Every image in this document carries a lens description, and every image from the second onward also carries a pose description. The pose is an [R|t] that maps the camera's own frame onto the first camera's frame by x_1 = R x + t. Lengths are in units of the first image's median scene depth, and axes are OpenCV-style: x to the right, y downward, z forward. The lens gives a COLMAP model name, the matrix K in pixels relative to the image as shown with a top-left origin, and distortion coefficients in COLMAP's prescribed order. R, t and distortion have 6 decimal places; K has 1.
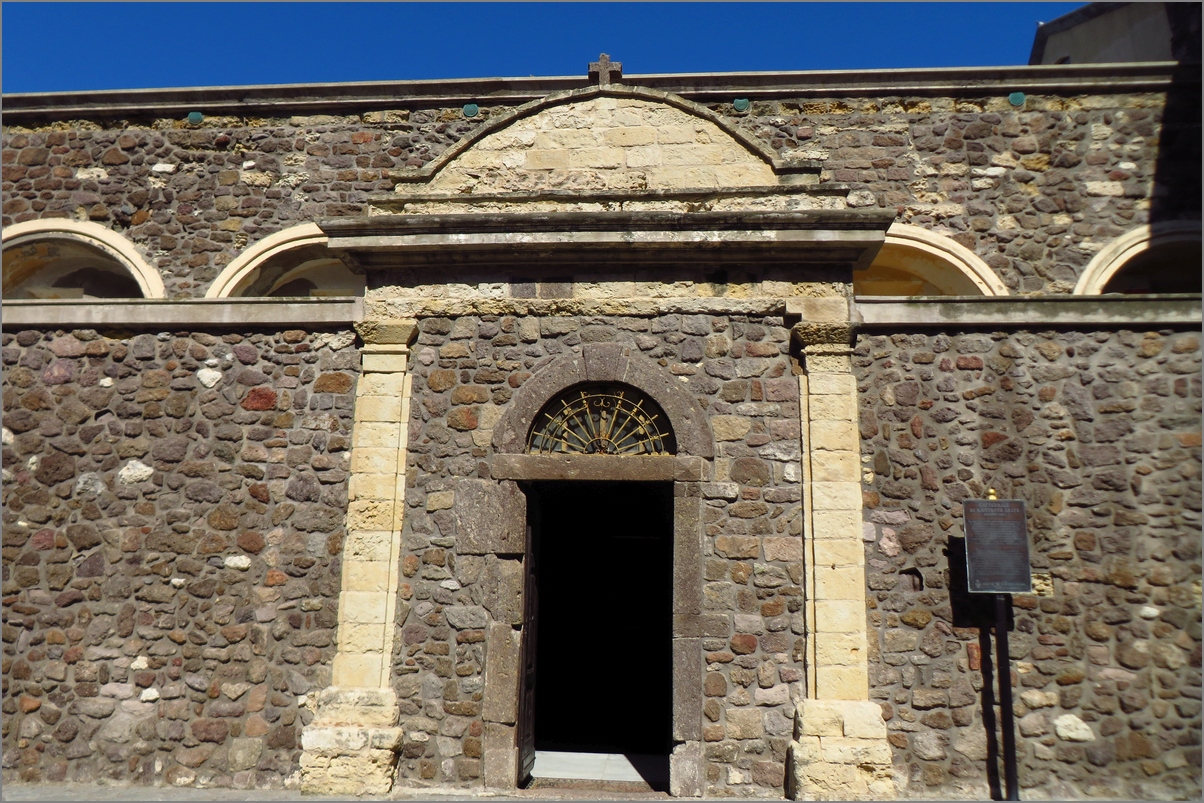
lens RADIAL K [[933.6, 0, 601.0], [0, 933.6, 384.5], [0, 0, 1]] dist [-0.008574, -0.005661]
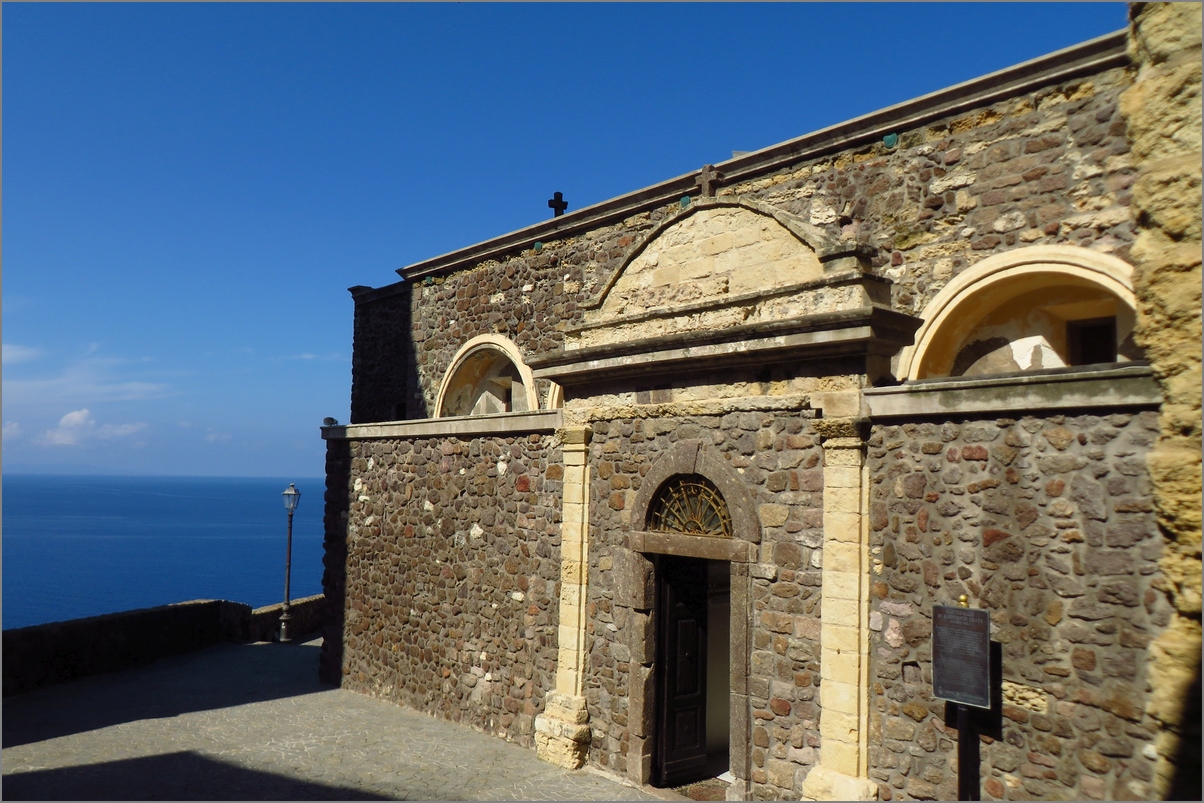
lens RADIAL K [[971.1, 0, 602.0], [0, 971.1, 401.5], [0, 0, 1]] dist [0.079758, -0.086891]
pose [[0.698080, -0.065172, -0.713047, 0.834953], [0.169636, 0.982551, 0.076270, -0.211852], [0.695635, -0.174201, 0.696955, 0.056938]]
